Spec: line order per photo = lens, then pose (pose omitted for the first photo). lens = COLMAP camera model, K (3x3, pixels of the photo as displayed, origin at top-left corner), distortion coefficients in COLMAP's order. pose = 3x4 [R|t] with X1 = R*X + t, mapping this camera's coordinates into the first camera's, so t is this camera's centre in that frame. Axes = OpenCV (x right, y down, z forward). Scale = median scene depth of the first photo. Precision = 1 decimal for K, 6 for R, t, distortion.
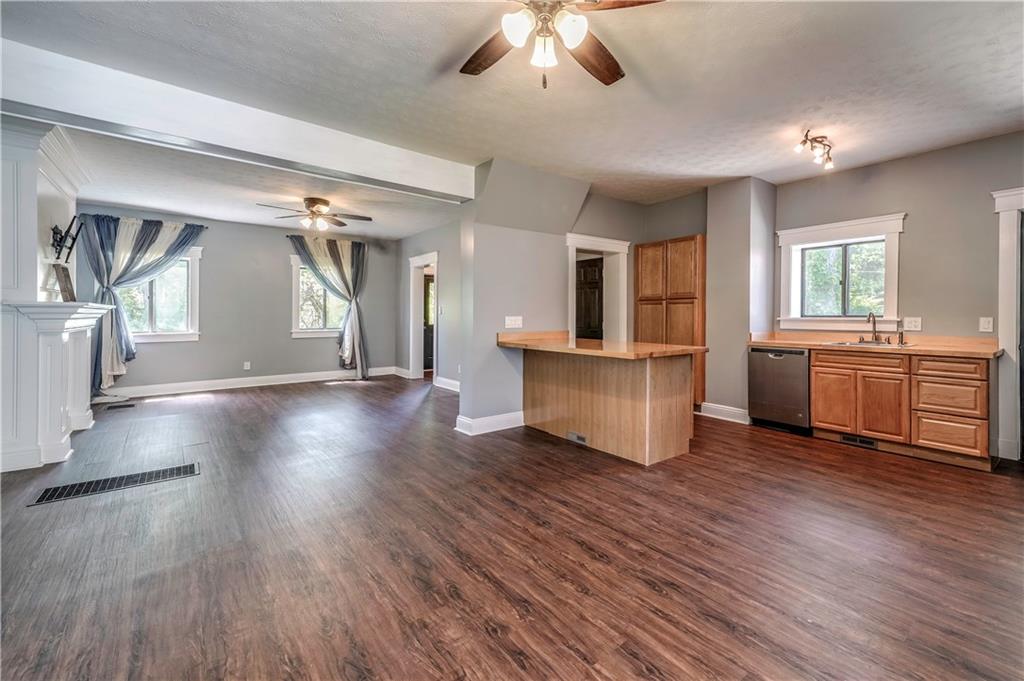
lens RADIAL K [[436.2, 0, 556.0], [0, 436.2, 316.5], [0, 0, 1]] dist [0.023614, -0.000109]
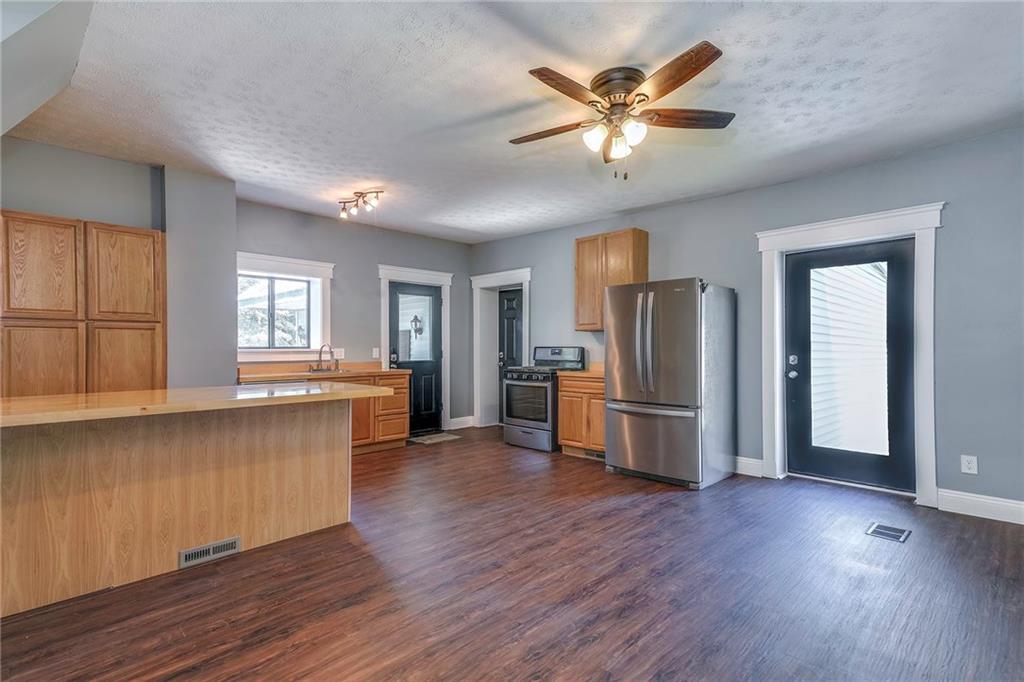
lens RADIAL K [[501.6, 0, 511.2], [0, 501.6, 348.9], [0, 0, 1]] dist [0.062250, 0.000041]
pose [[-0.080629, -0.005326, 0.996730, -0.653923], [0.002886, 0.999980, 0.005577, -0.002887], [-0.996740, 0.003326, -0.080612, 0.610388]]
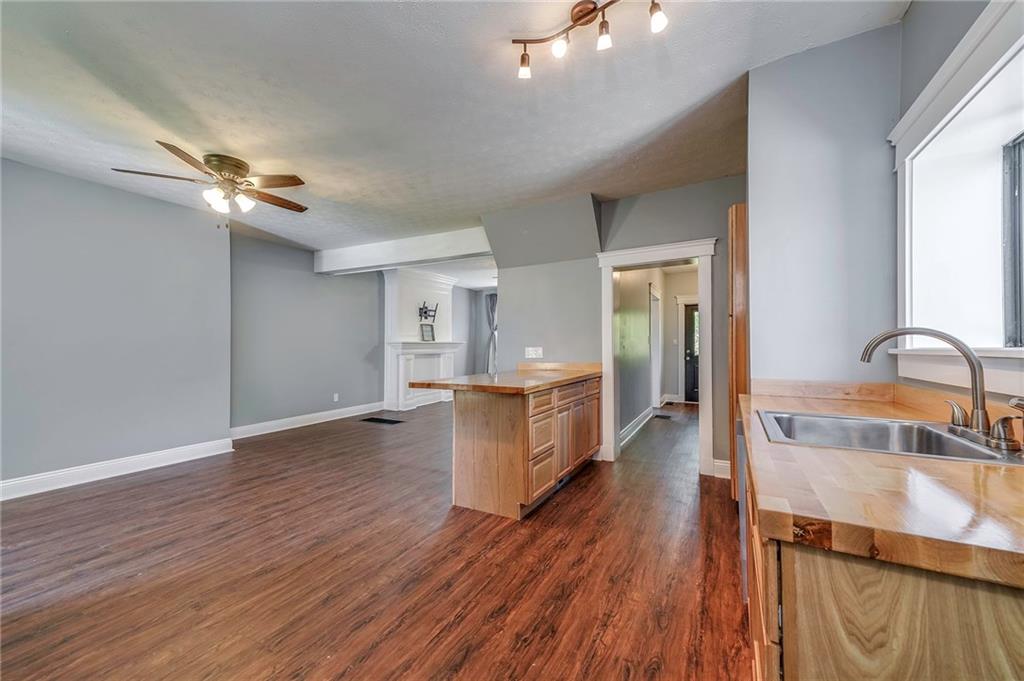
lens RADIAL K [[407.8, 0, 509.4], [0, 407.8, 335.5], [0, 0, 1]] dist [0.024812, -0.000262]
pose [[0.360486, -0.028866, -0.932318, 0.871602], [0.004629, 0.999564, -0.029158, 0.001818], [0.932753, 0.006196, 0.360463, 0.633583]]
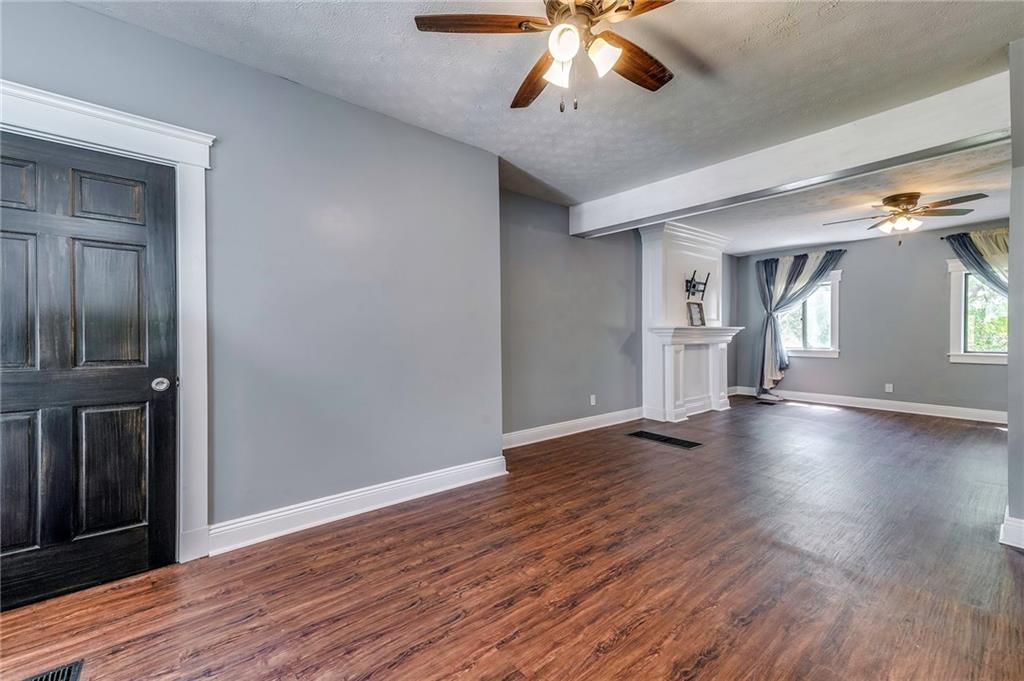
lens RADIAL K [[427.8, 0, 512.0], [0, 427.8, 330.9], [0, 0, 1]] dist [0.043832, 0.000030]
pose [[-0.016189, -0.009868, -0.999820, 0.410524], [-0.002792, 0.999948, -0.009824, 0.002823], [0.999865, 0.002632, -0.016215, 0.366428]]
